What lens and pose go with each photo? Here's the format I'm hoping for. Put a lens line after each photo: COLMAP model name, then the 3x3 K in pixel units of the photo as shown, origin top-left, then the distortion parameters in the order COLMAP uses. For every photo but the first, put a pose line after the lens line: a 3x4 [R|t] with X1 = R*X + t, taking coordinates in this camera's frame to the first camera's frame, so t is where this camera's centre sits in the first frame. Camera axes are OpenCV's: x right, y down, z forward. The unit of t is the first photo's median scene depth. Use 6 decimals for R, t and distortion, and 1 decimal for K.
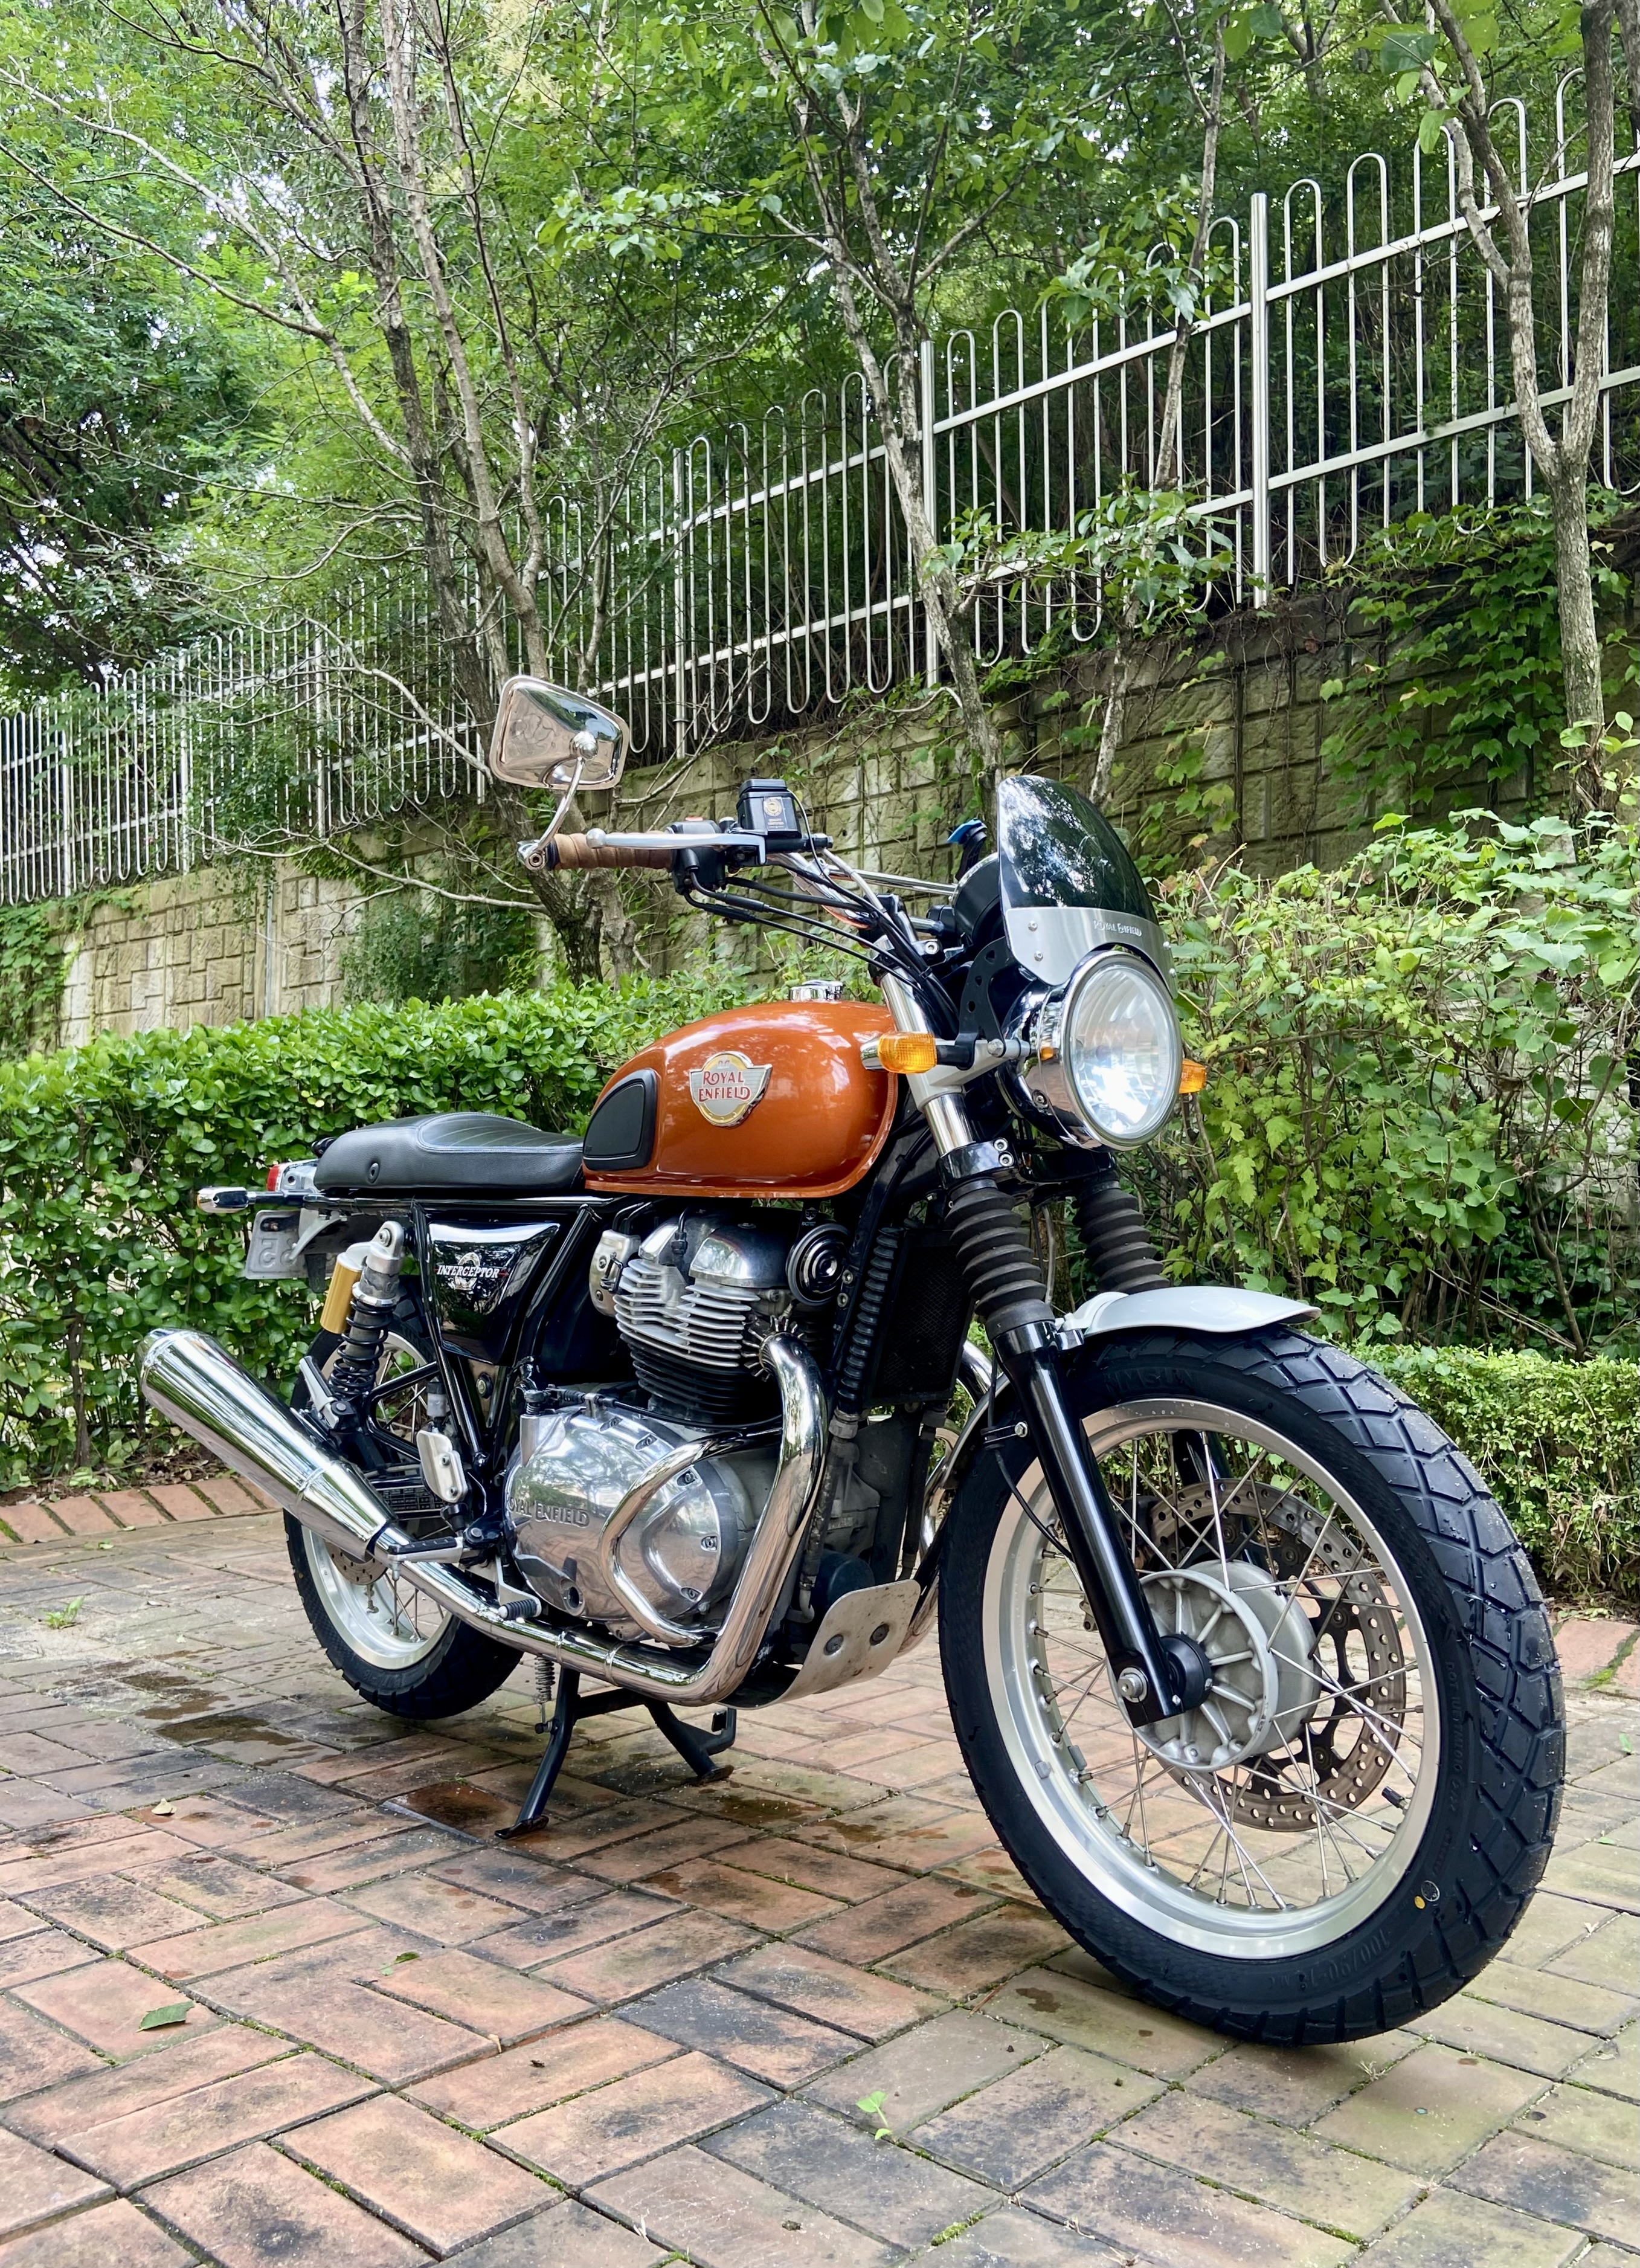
lens RADIAL K [[1821.2, 0, 819.1], [0, 1821.2, 1192.3], [0, 0, 1]] dist [0.049657, -0.008616]
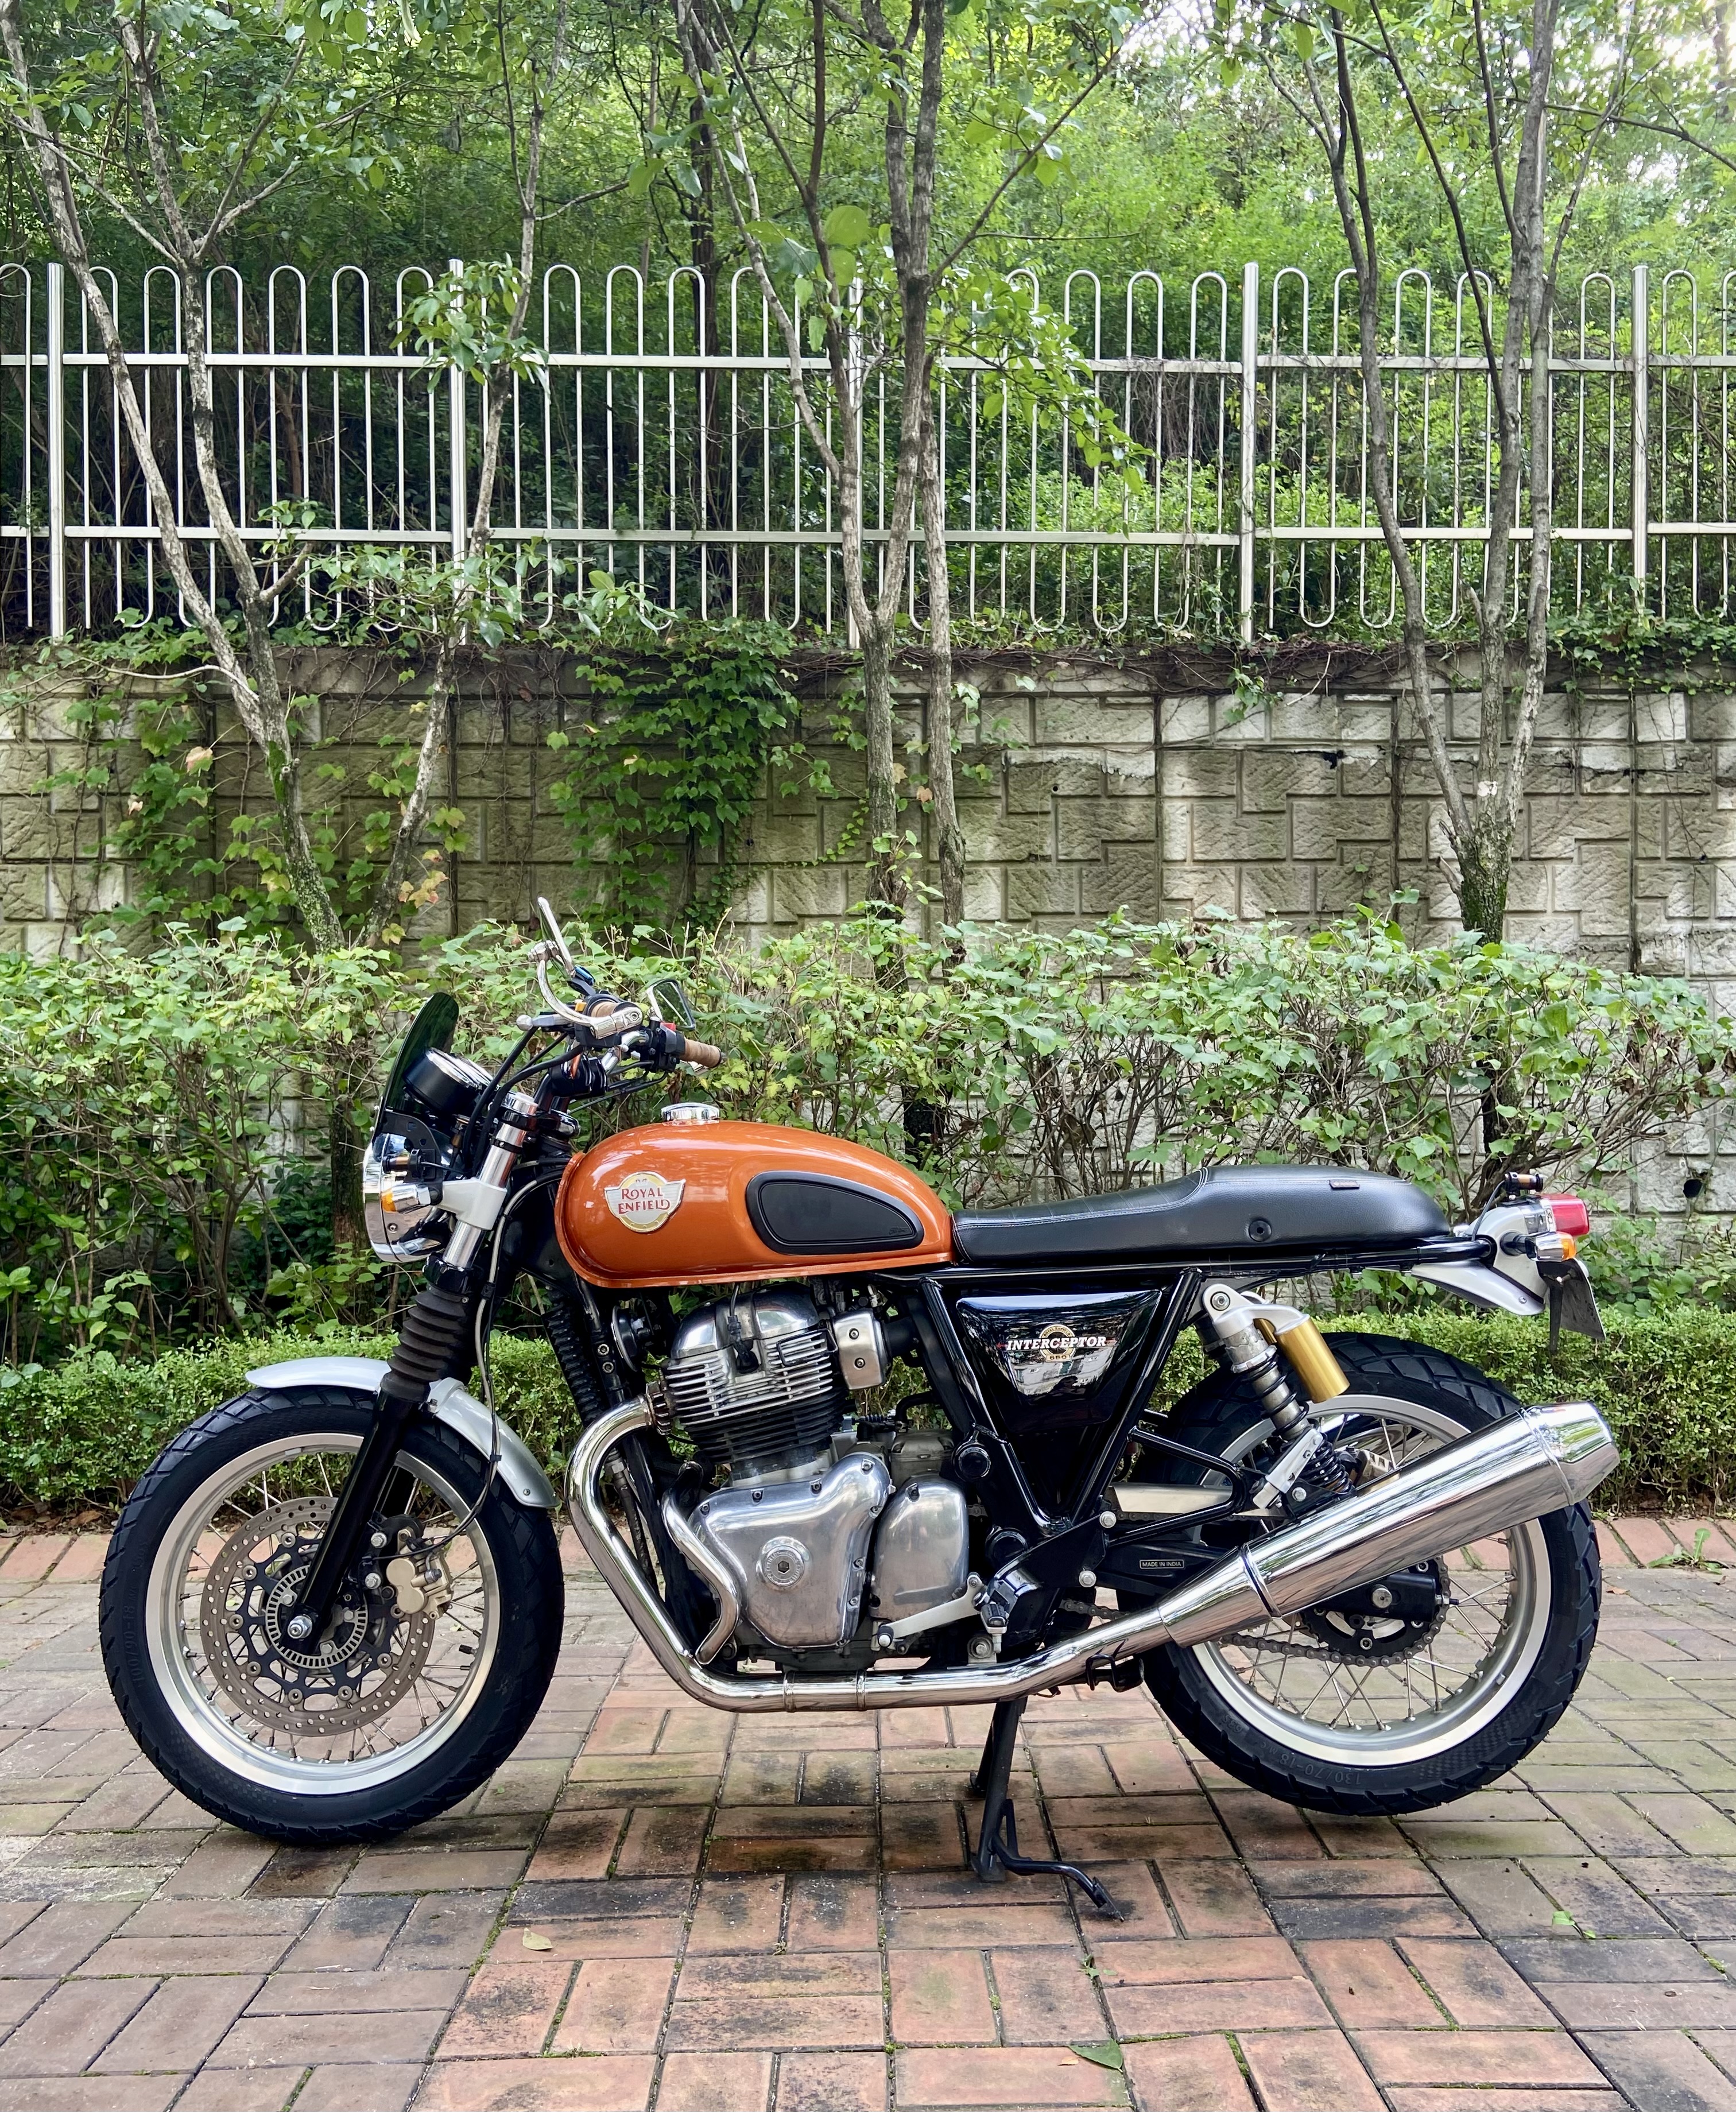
lens RADIAL K [[1732.7, 0, 863.0], [0, 1732.7, 1155.0], [0, 0, 1]] dist [0.066058, -0.033897]
pose [[0.727178, -0.002771, 0.686443, -0.822860], [-0.004757, 0.999948, 0.009075, -0.074275], [-0.686432, -0.009865, 0.727127, 0.230748]]
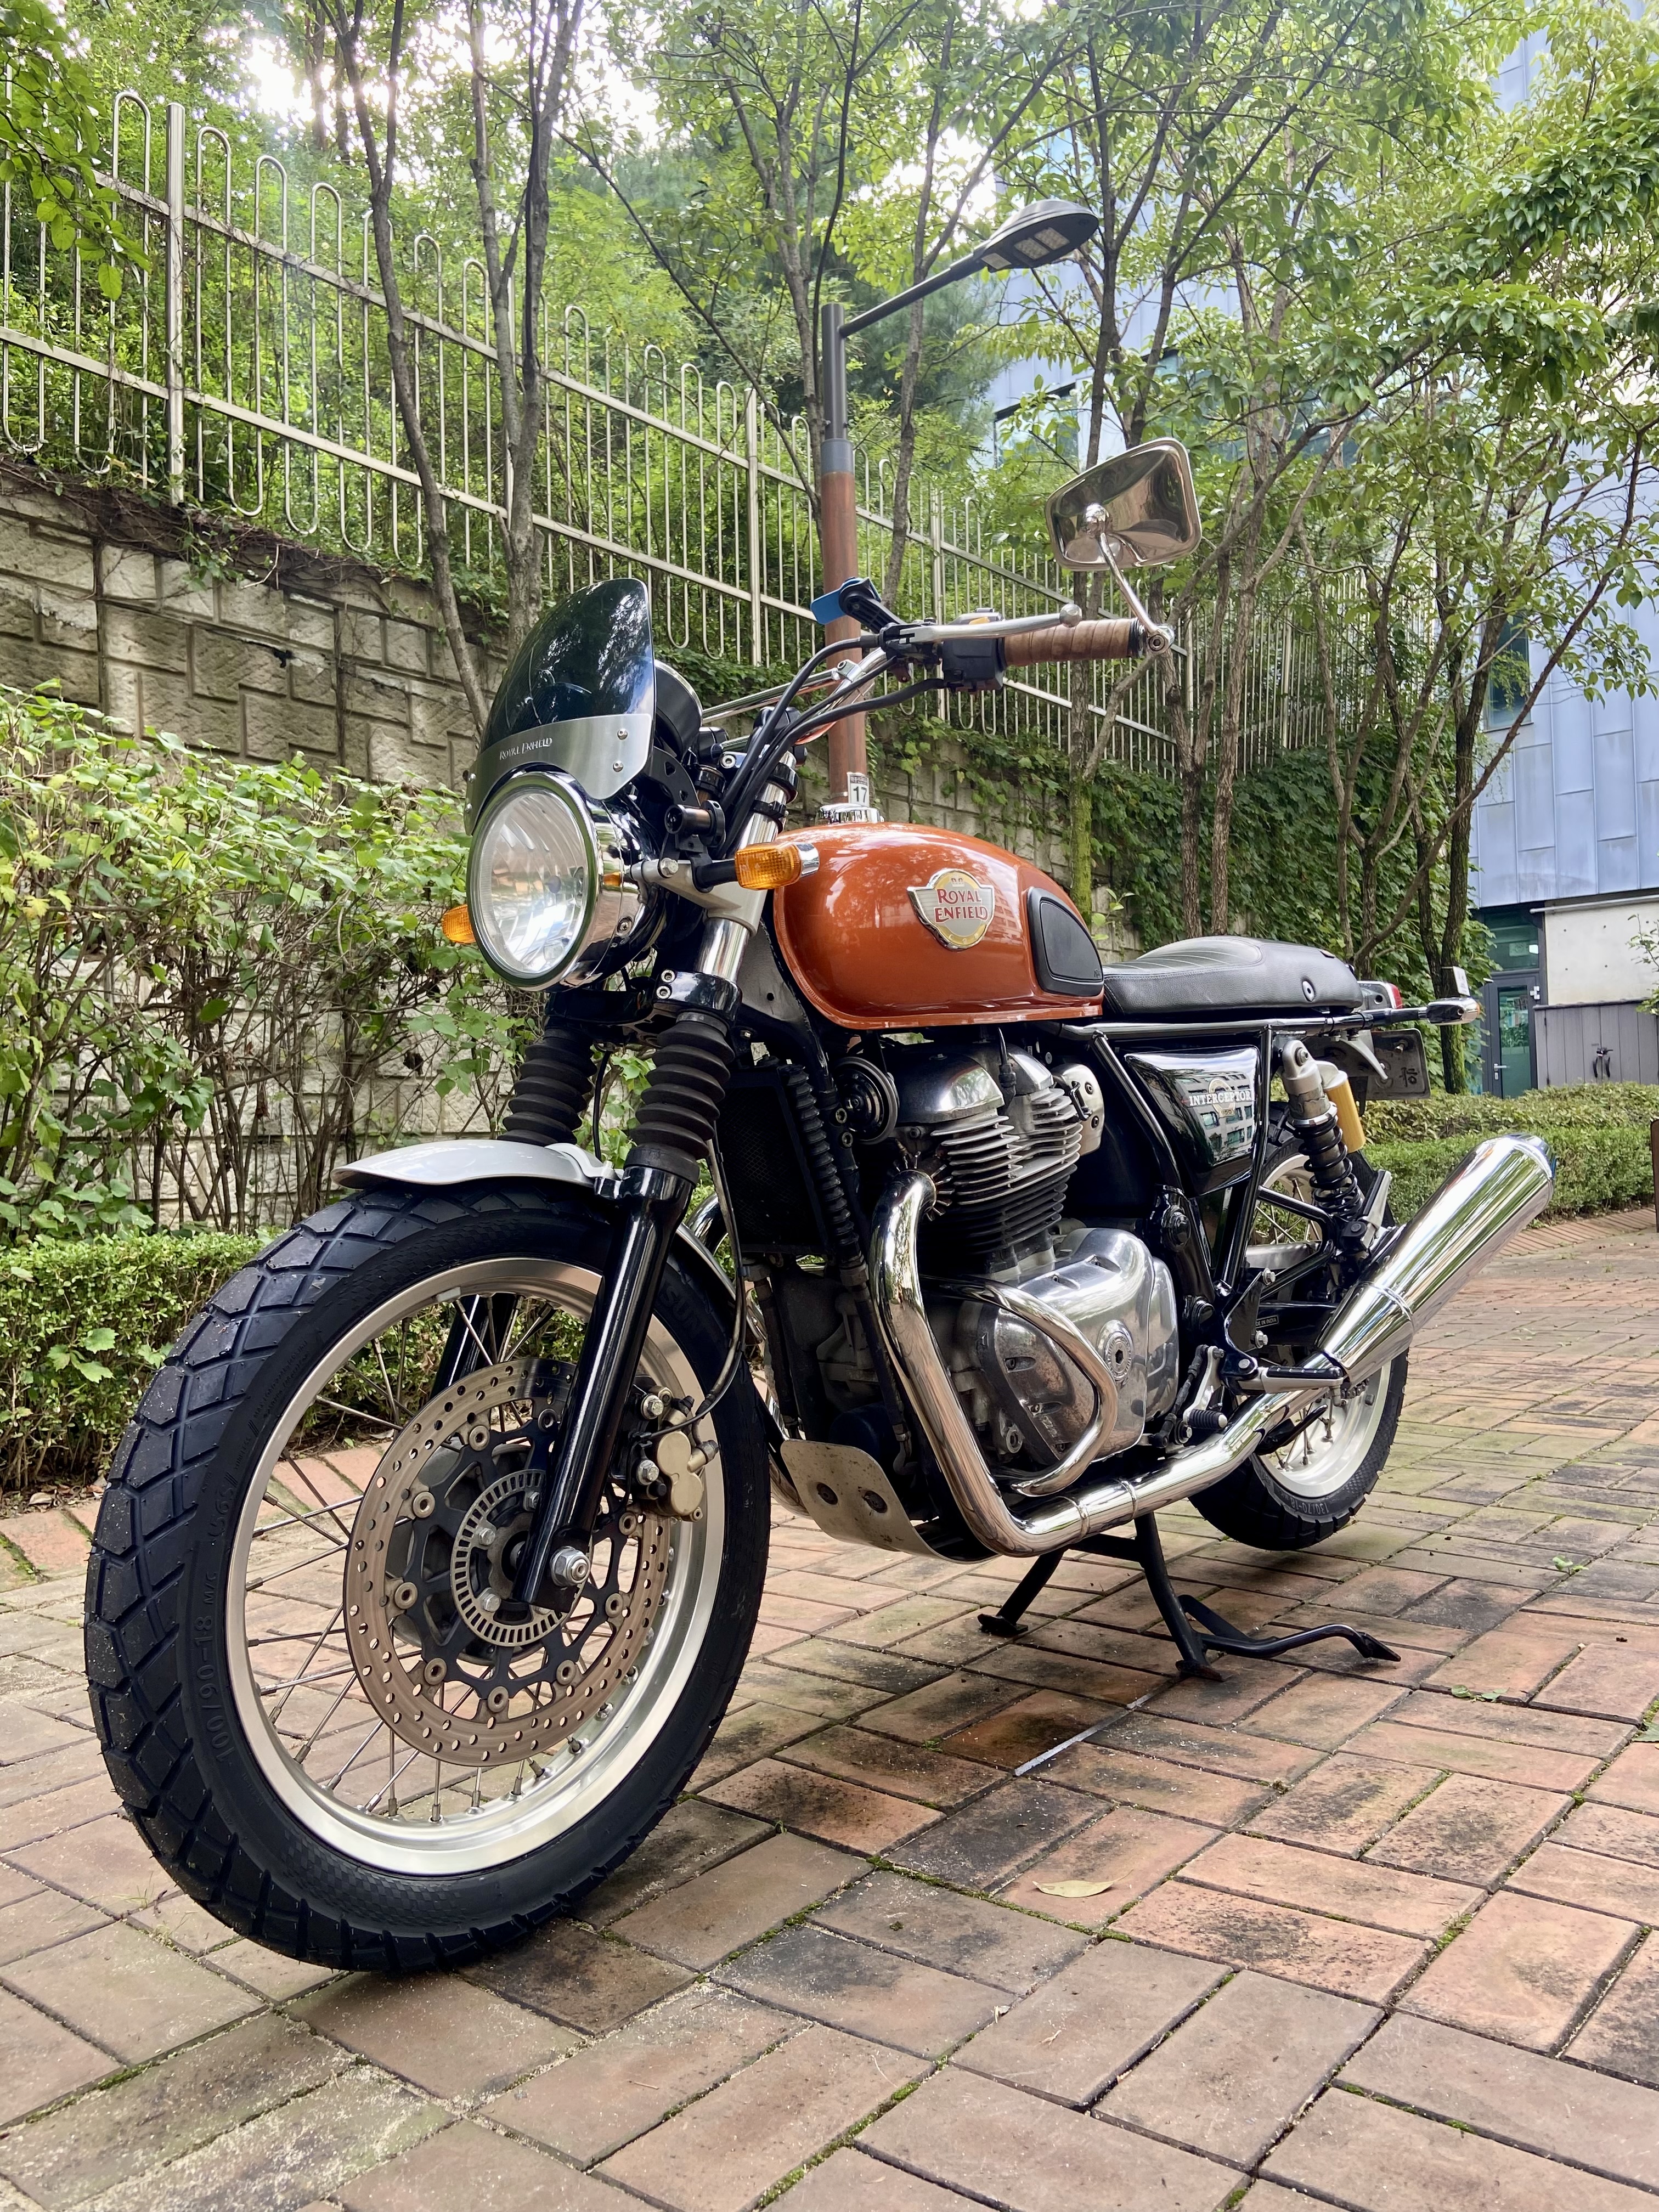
lens RADIAL K [[1666.4, 0, 824.4], [0, 1666.4, 1109.2], [0, 0, 1]] dist [0.103406, -0.126220]
pose [[-0.051837, 0.019235, 0.998470, -0.950642], [0.007099, 0.999796, -0.018892, 0.058072], [-0.998630, 0.006109, -0.051963, 1.097755]]
